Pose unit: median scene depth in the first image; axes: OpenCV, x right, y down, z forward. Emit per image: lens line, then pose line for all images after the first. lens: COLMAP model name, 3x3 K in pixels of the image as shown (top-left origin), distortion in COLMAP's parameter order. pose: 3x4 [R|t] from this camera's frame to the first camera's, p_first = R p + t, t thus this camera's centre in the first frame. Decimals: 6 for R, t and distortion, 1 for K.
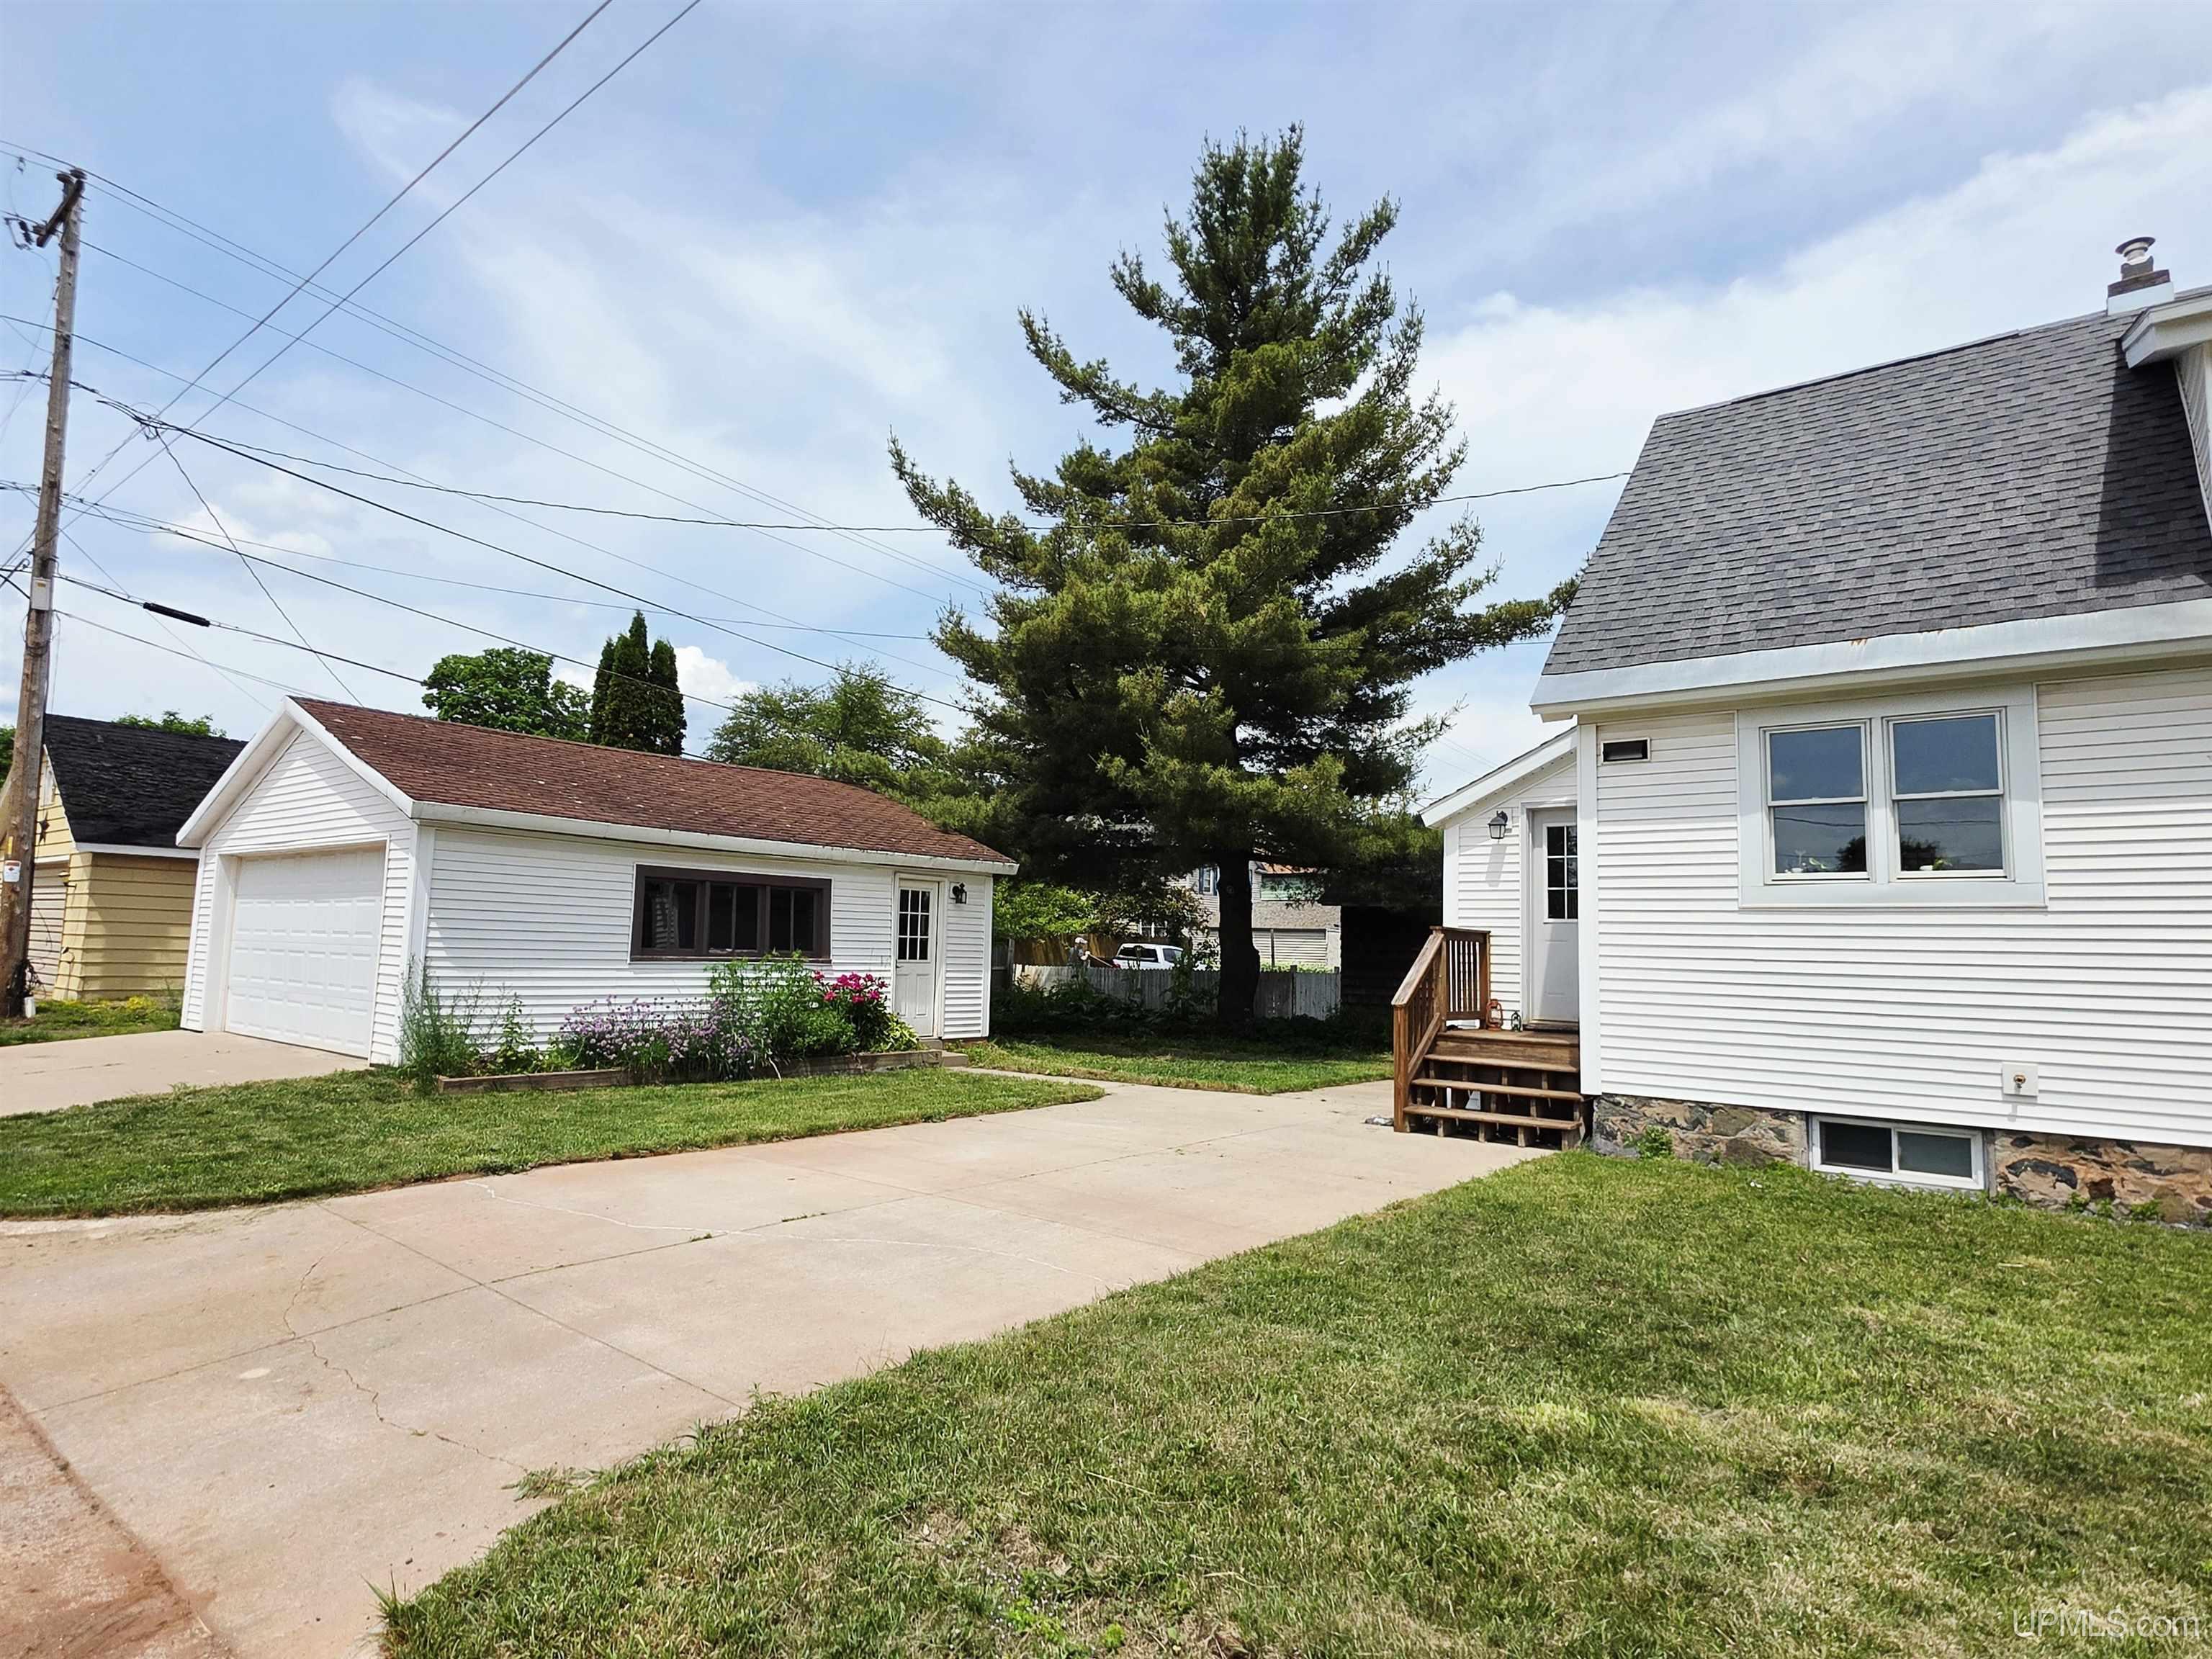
lens RADIAL K [[1208.7, 0, 1121.8], [0, 1208.7, 830.3], [0, 0, 1]] dist [-0.001160, -0.000776]
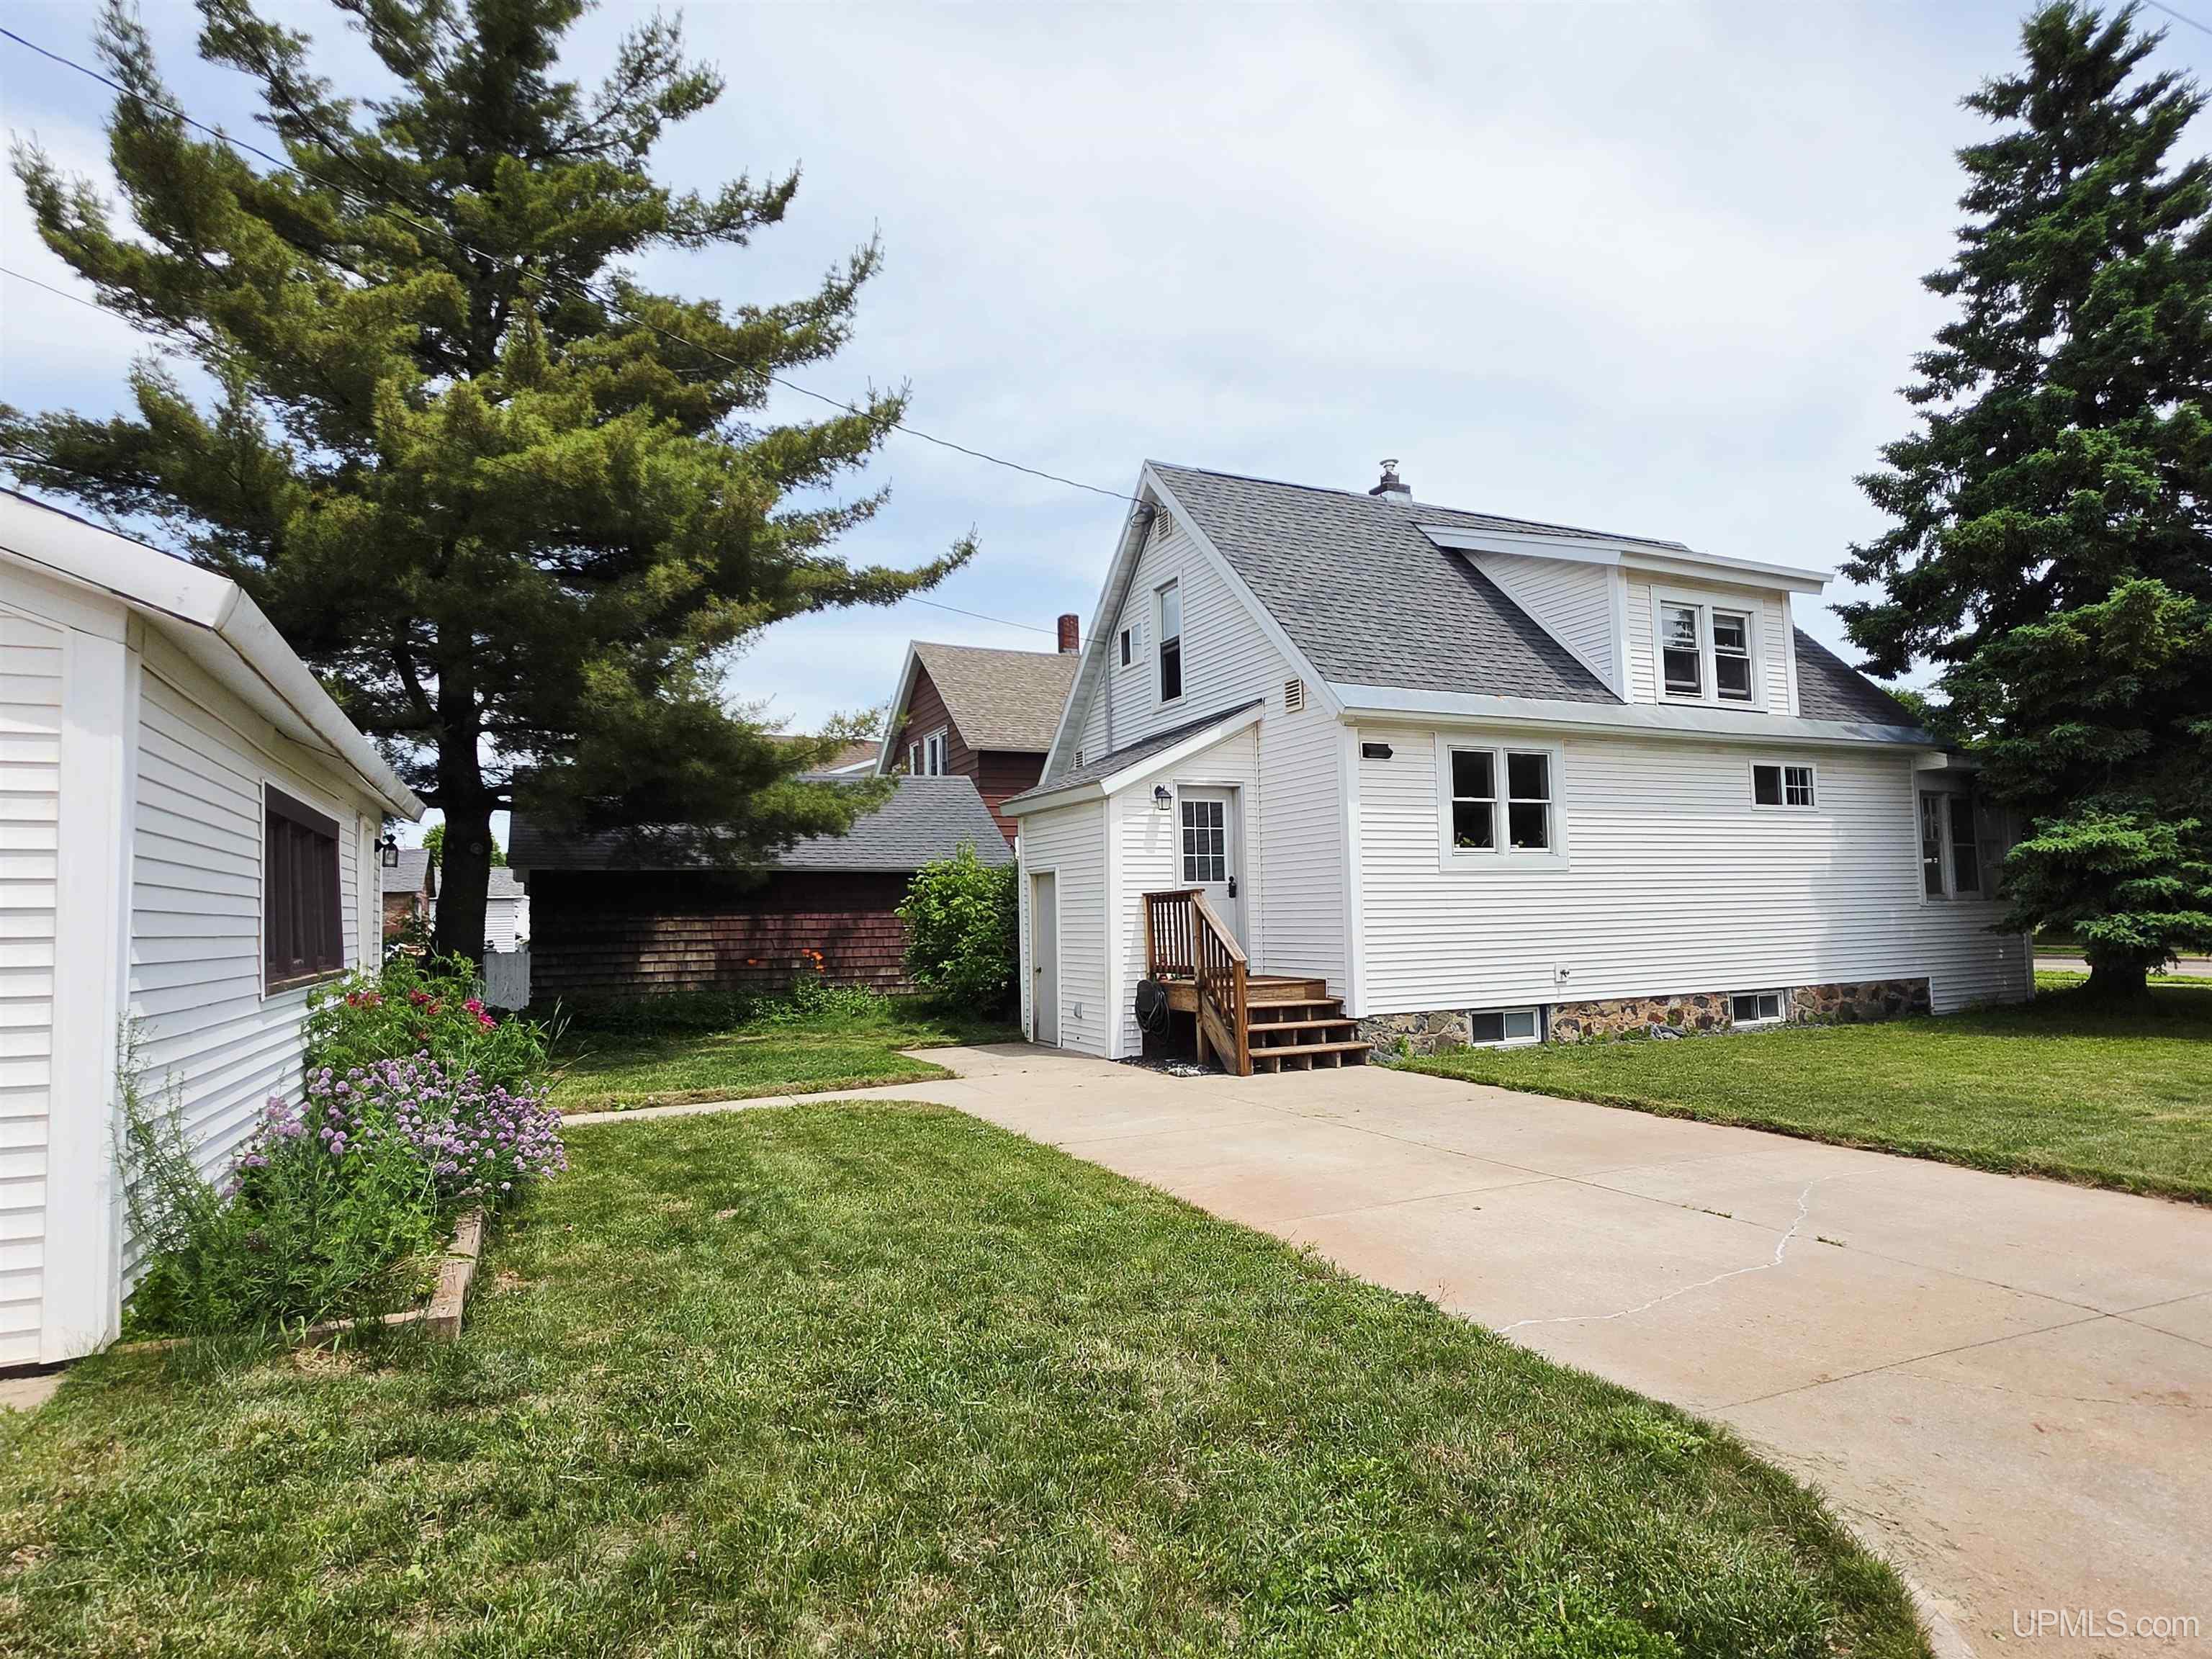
lens RADIAL K [[1200.8, 0, 1100.4], [0, 1200.8, 823.6], [0, 0, 1]] dist [-0.001591, 0.000942]
pose [[0.451254, 0.032386, 0.891808, -0.700872], [-0.055100, 0.998446, -0.008378, 0.031784], [-0.890693, -0.045358, 0.452337, 0.547484]]
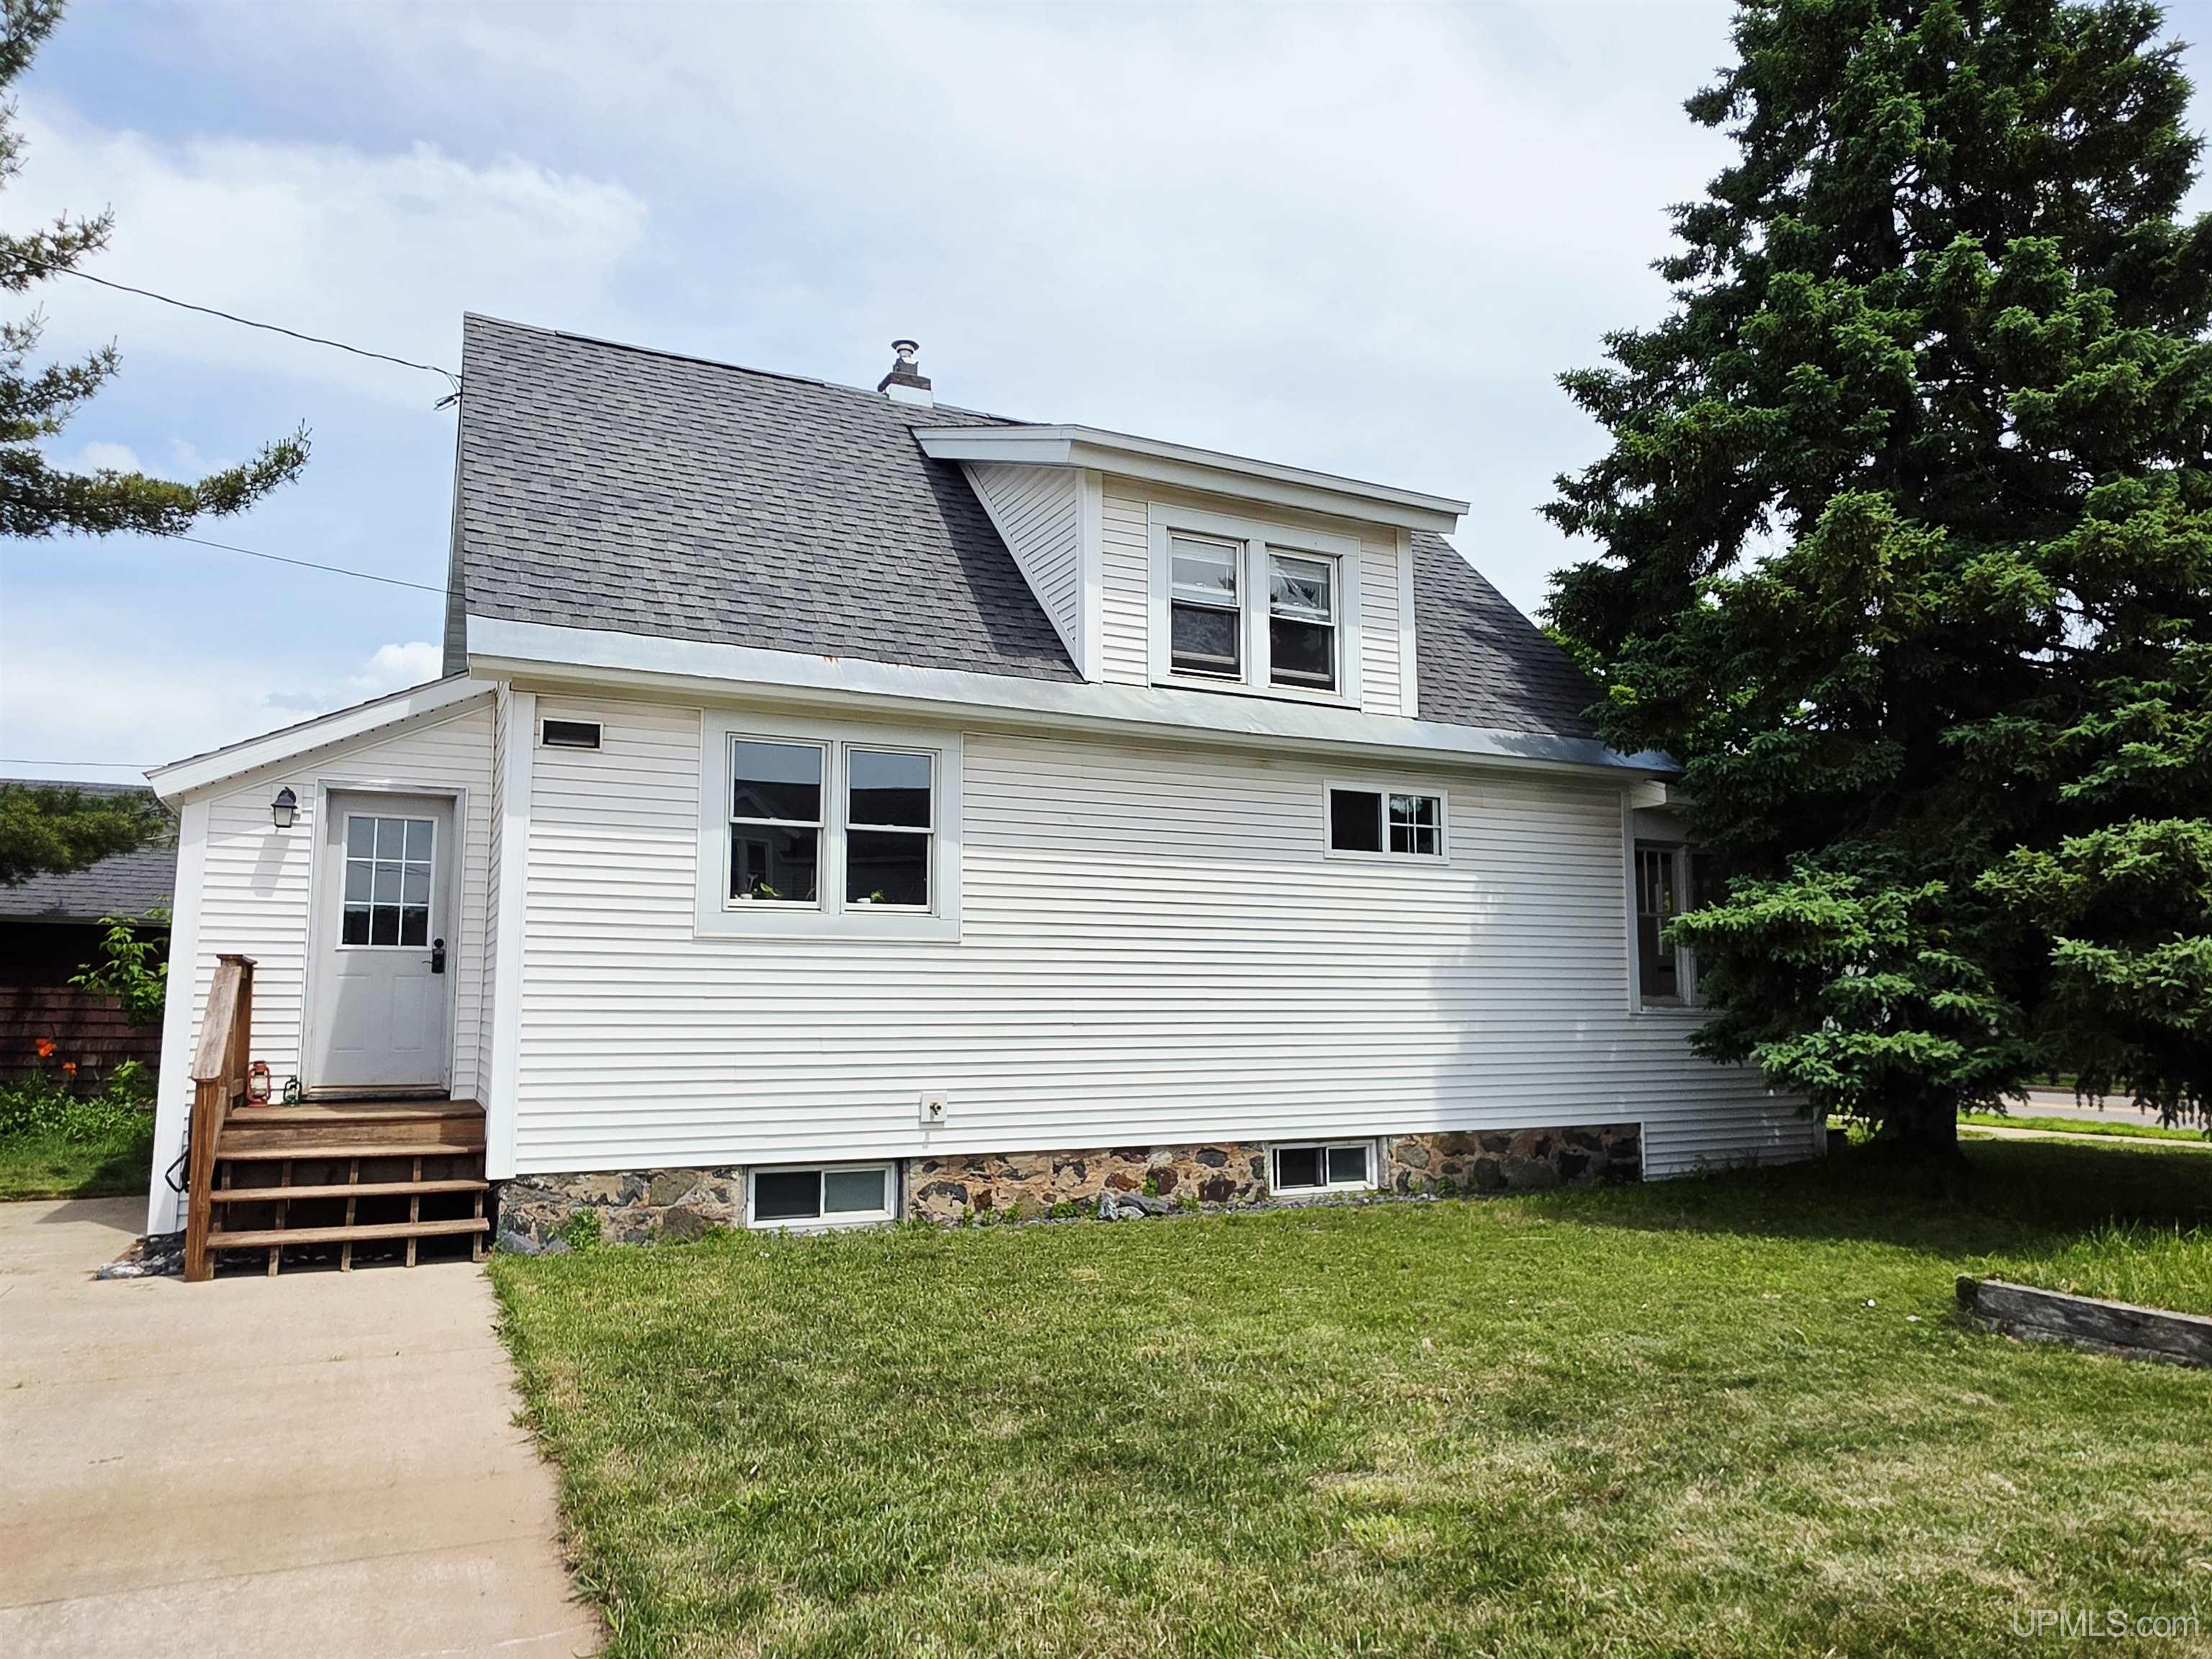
lens RADIAL K [[1427.4, 0, 1063.3], [0, 1427.4, 844.4], [0, 0, 1]] dist [-0.000874, -0.000107]
pose [[0.443858, 0.075361, 0.892922, -0.215865], [-0.079353, 0.995848, -0.044602, 0.017627], [-0.892577, -0.051059, 0.447996, 0.238406]]
